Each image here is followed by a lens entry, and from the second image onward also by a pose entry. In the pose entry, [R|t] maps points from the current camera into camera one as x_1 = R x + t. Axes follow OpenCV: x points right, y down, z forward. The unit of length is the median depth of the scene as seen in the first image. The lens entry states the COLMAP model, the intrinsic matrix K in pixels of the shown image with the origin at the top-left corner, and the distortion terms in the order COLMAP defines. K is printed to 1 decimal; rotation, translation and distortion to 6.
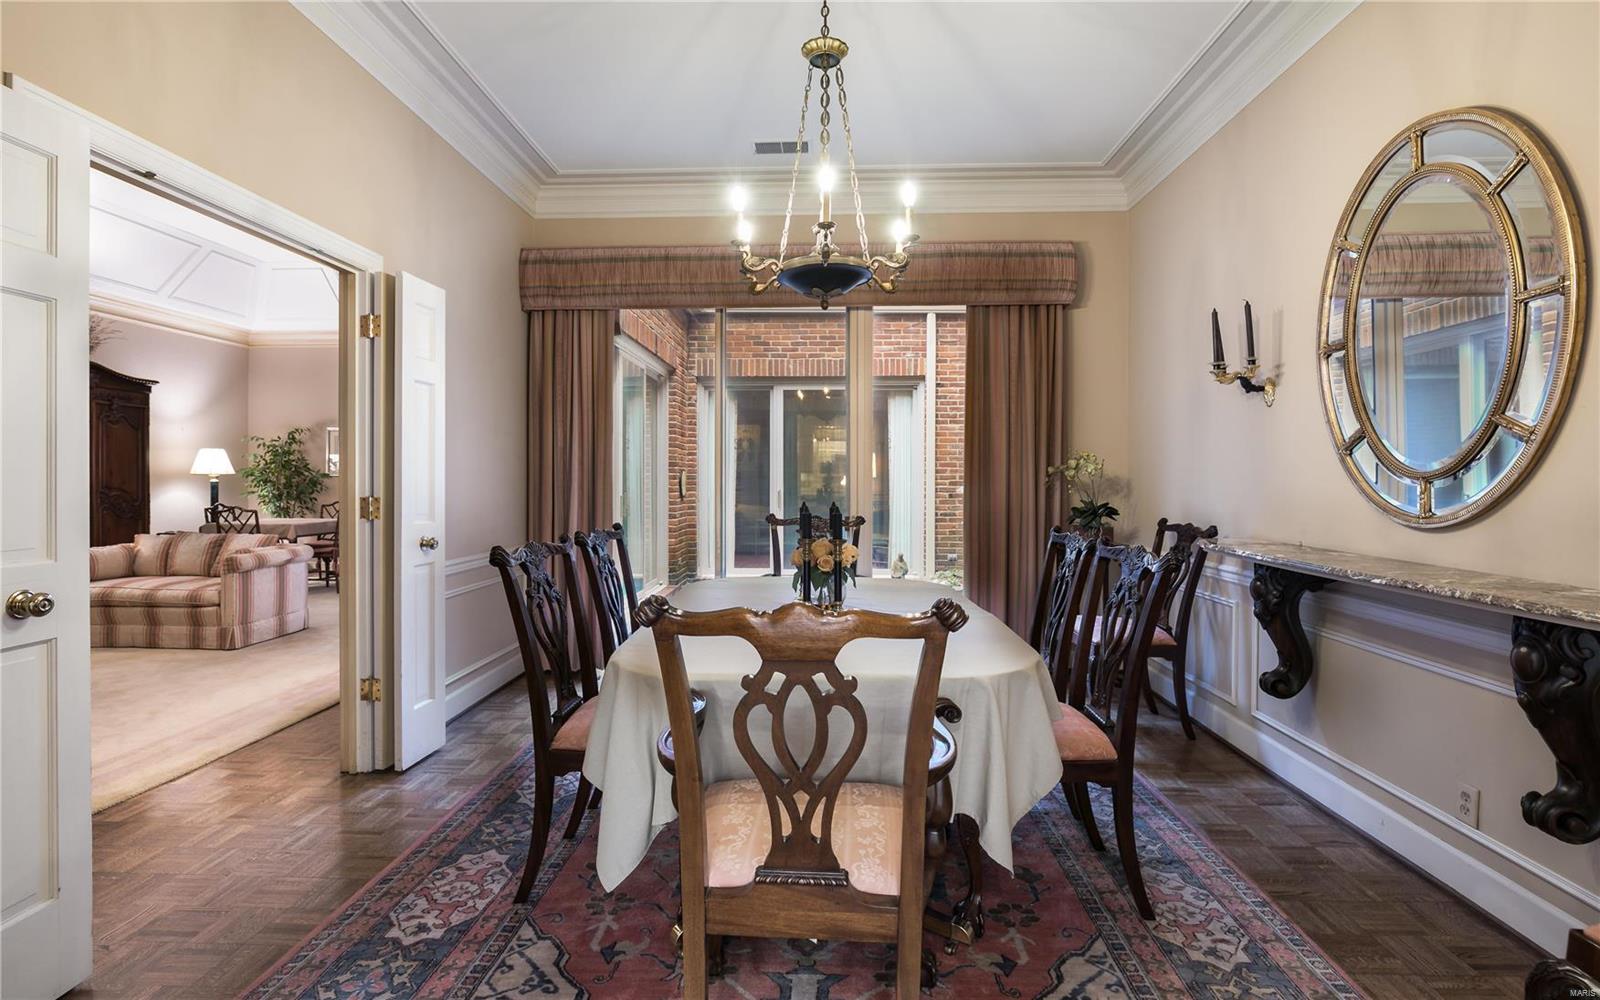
lens RADIAL K [[749.6, 0, 801.1], [0, 749.6, 478.6], [0, 0, 1]] dist [0.000350, 0.000543]
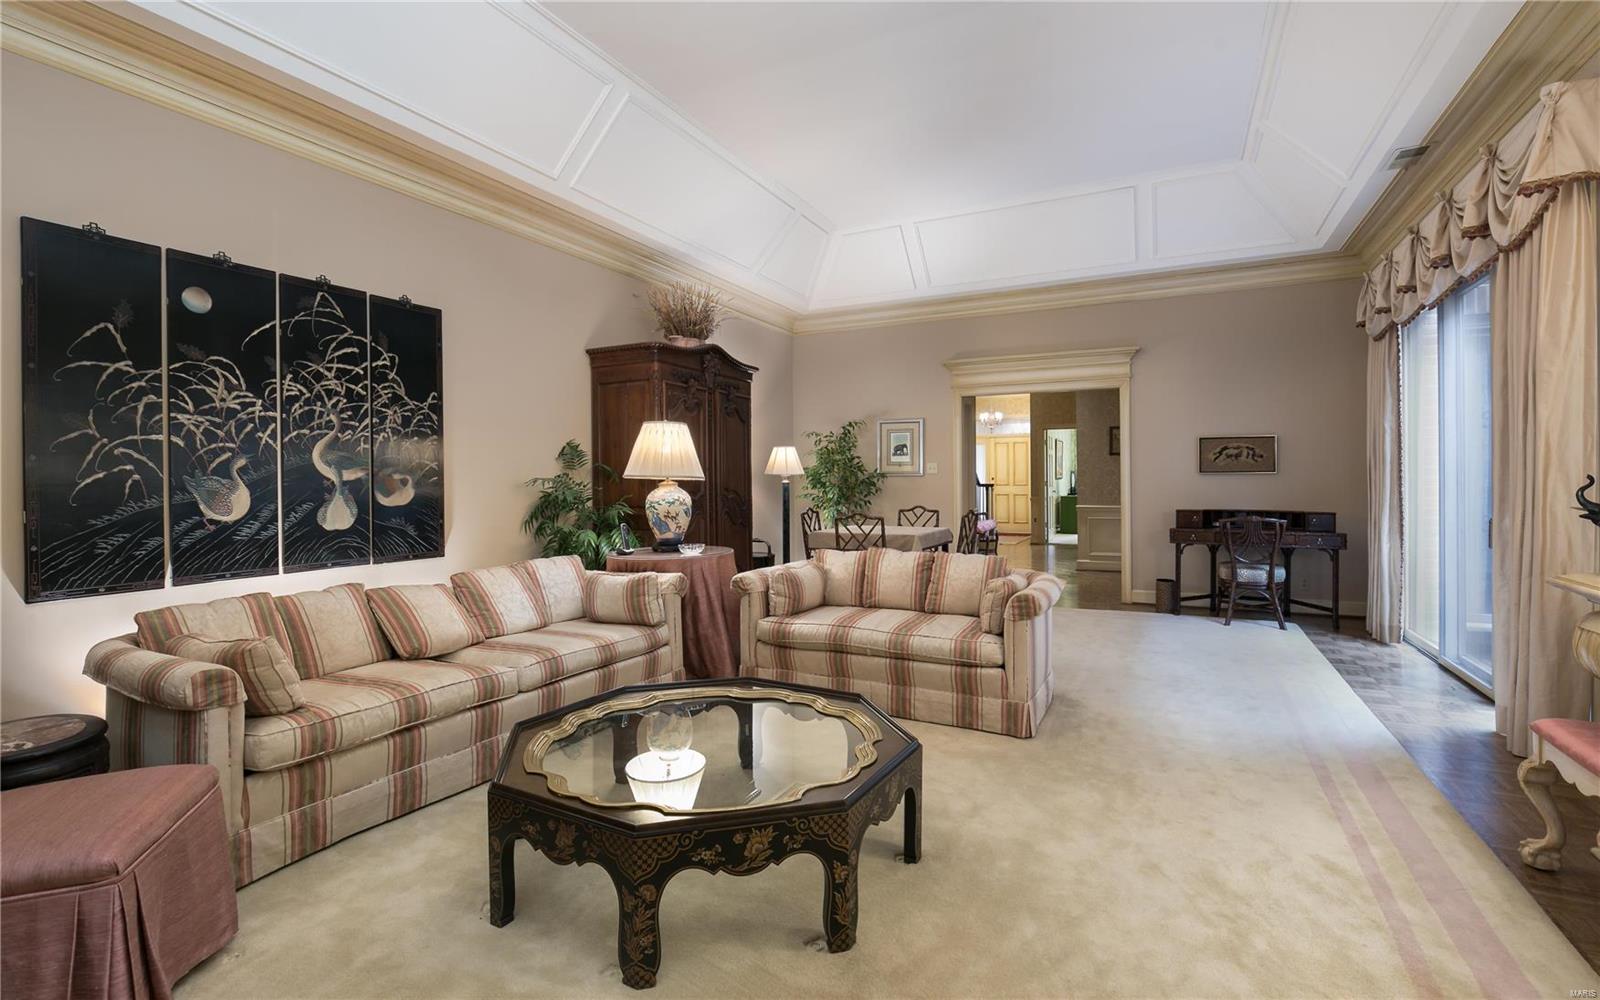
lens RADIAL K [[749.6, 0, 801.1], [0, 749.6, 478.6], [0, 0, 1]] dist [0.000350, 0.000543]
pose [[0.913282, -0.008033, -0.407249, -0.489668], [0.007084, 0.999968, -0.003840, 0.003506], [0.407267, 0.000622, 0.913309, 0.238519]]
